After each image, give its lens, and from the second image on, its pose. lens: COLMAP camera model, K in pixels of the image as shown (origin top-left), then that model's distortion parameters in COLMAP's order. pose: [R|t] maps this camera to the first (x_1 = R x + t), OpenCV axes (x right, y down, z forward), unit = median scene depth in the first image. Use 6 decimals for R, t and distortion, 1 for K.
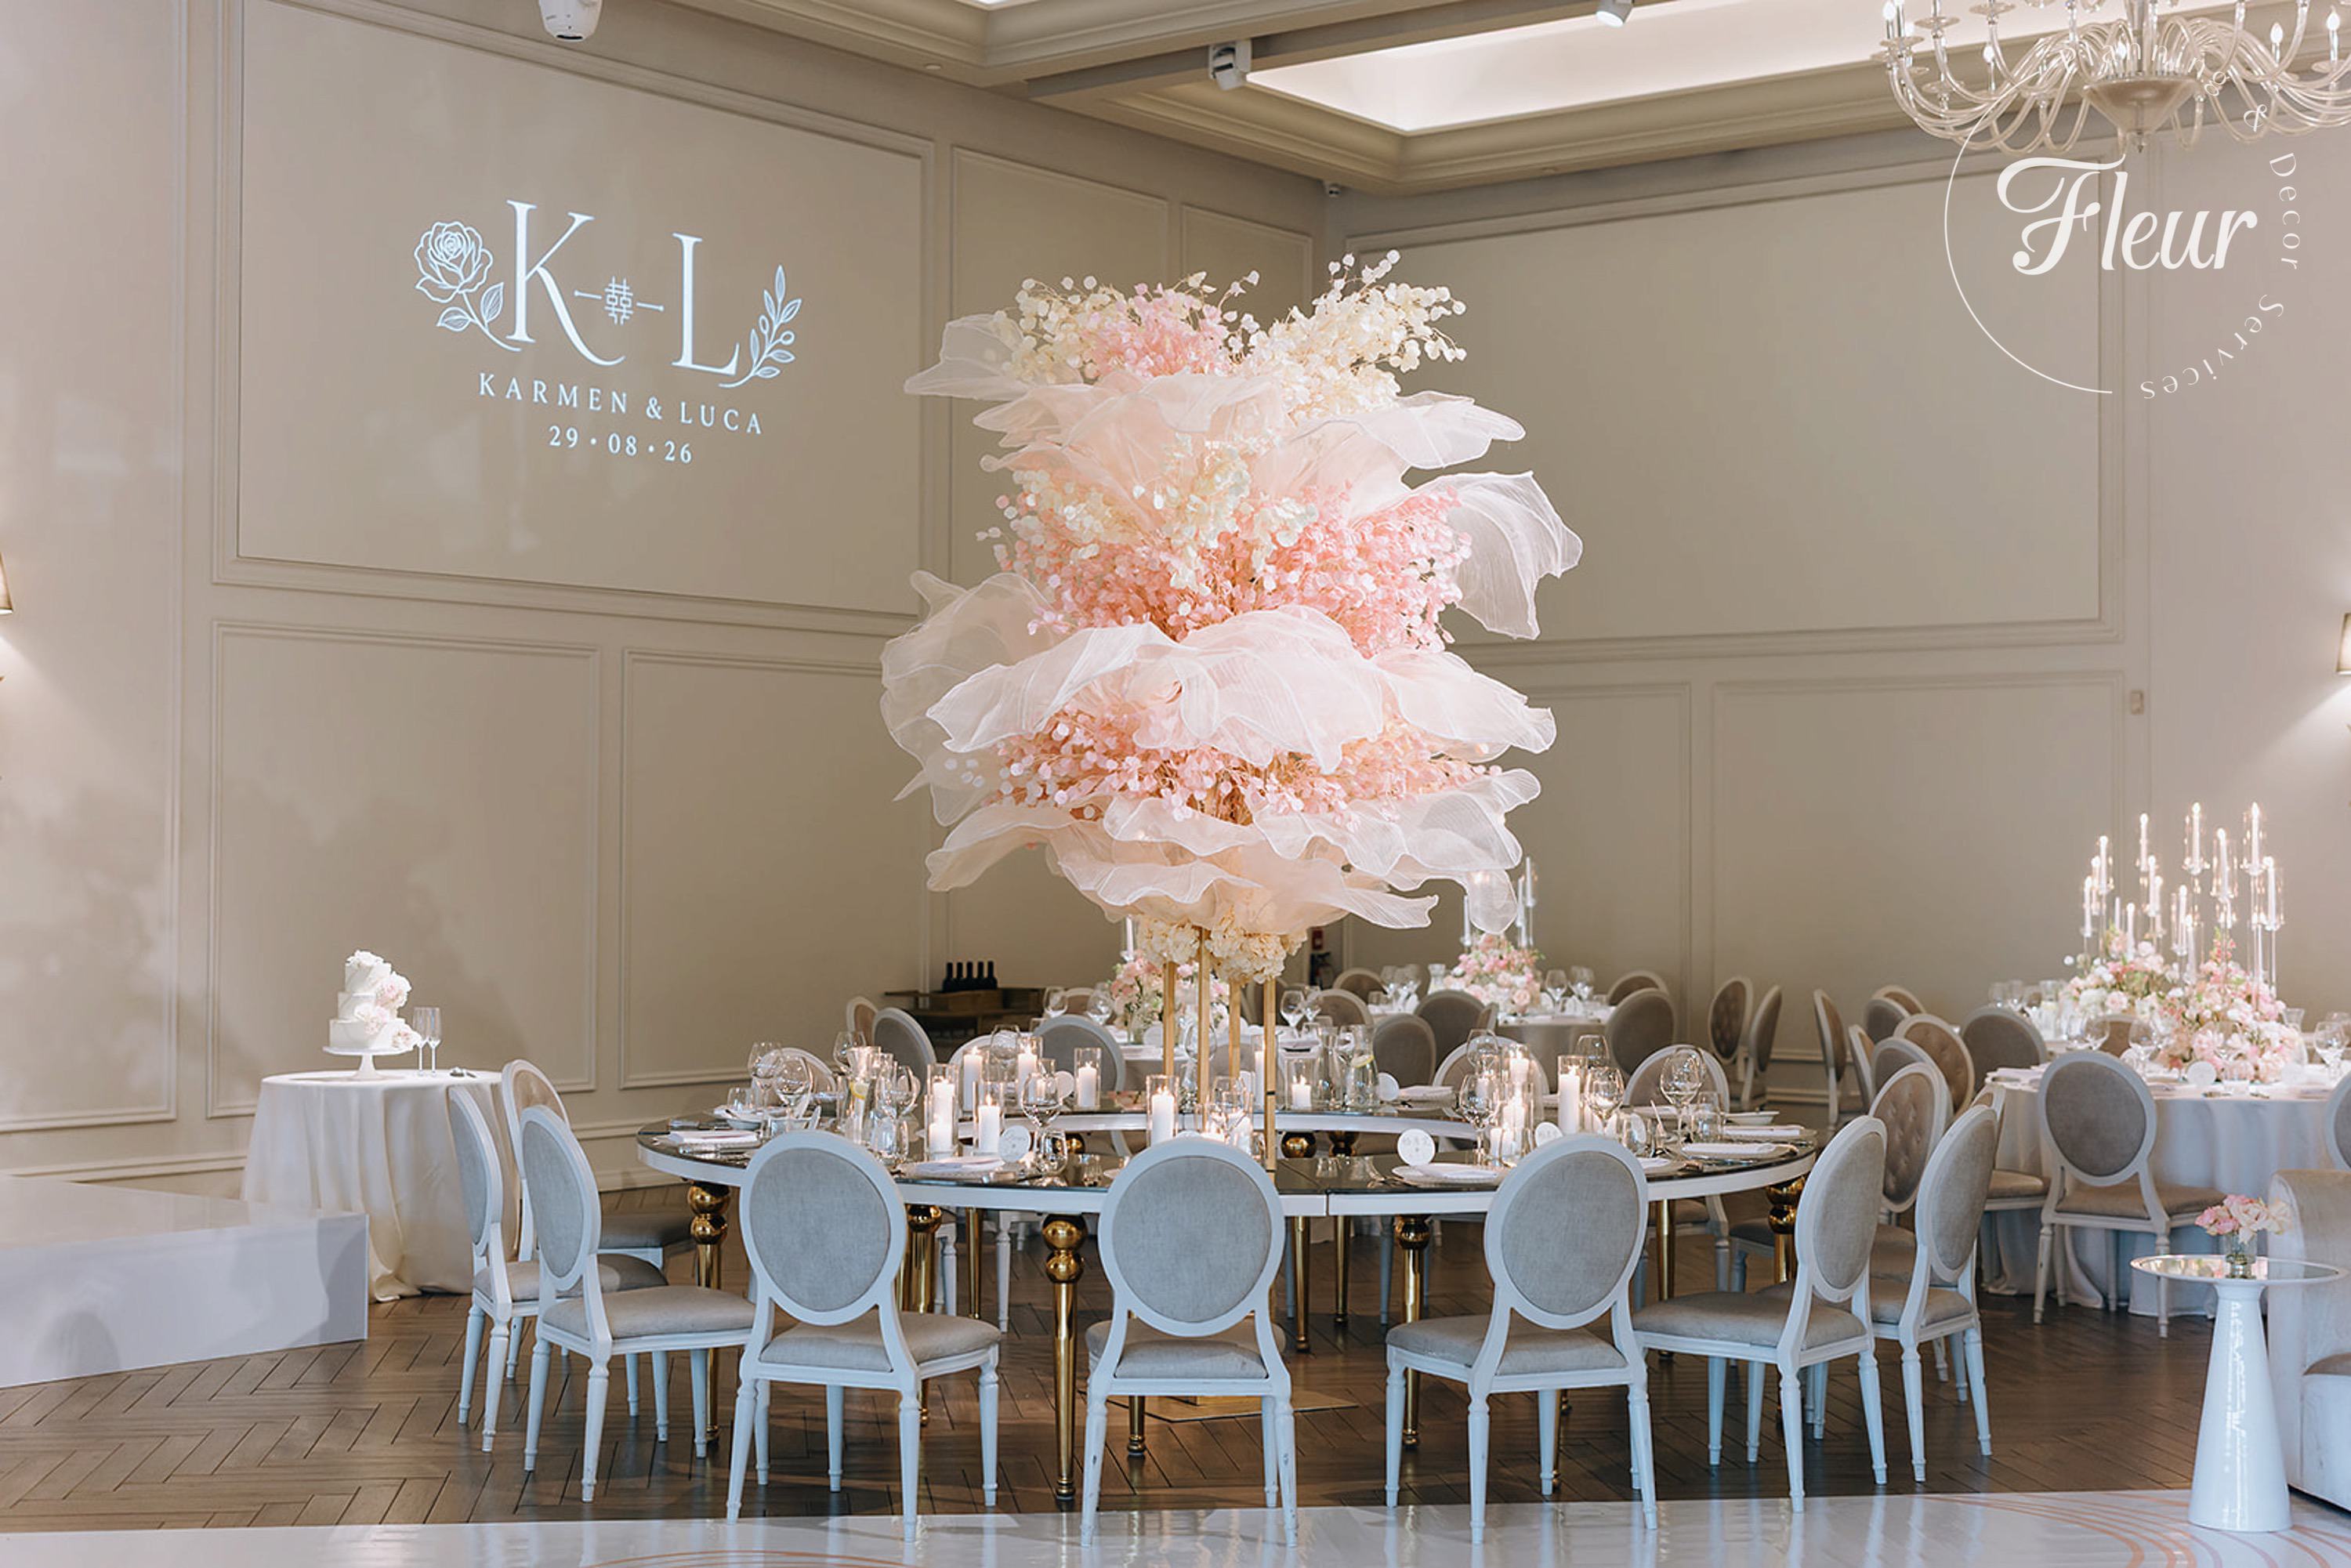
lens RADIAL K [[3434.2, 0, 1175.5], [0, 3434.2, 784.0], [0, 0, 1]] dist [-0.001596, 0.080159]
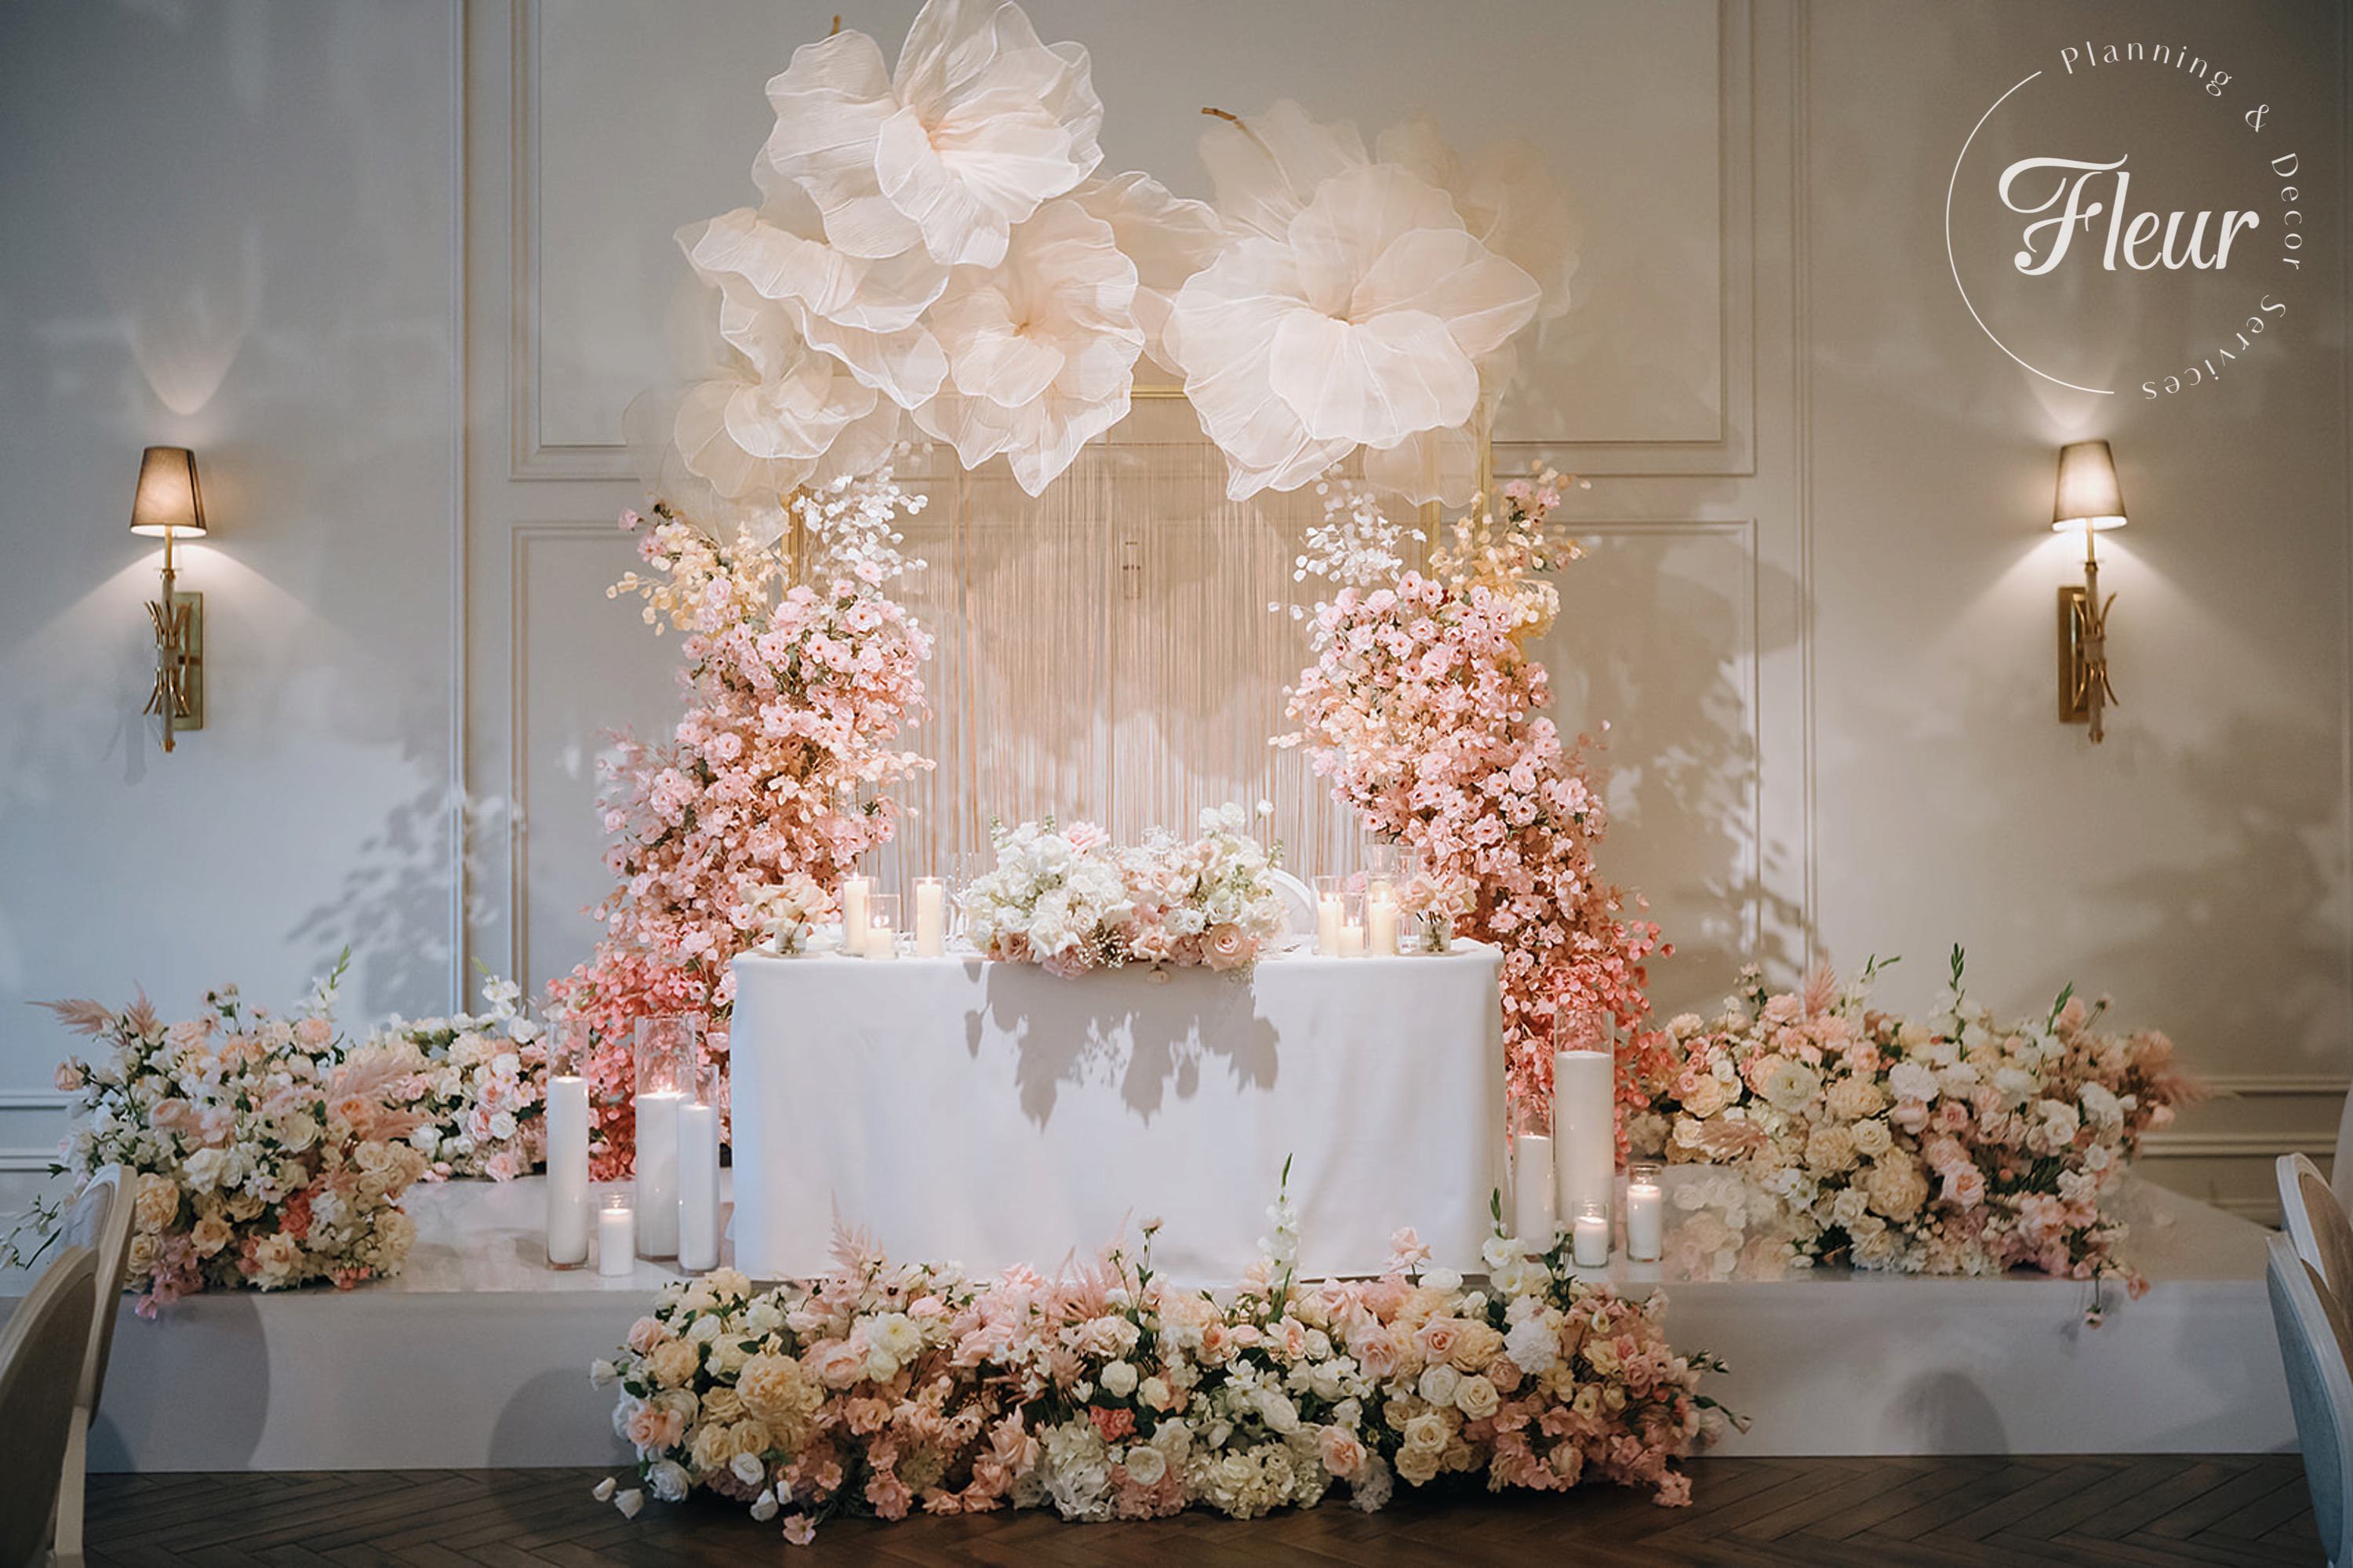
lens RADIAL K [[2449.3, 0, 1168.1], [0, 2449.3, 761.8], [0, 0, 1]] dist [0.005799, 0.001398]
pose [[0.617976, -0.018285, -0.785985, 0.009624], [0.023962, 0.999703, -0.004417, 0.008674], [0.785832, -0.016104, 0.618230, 0.347327]]
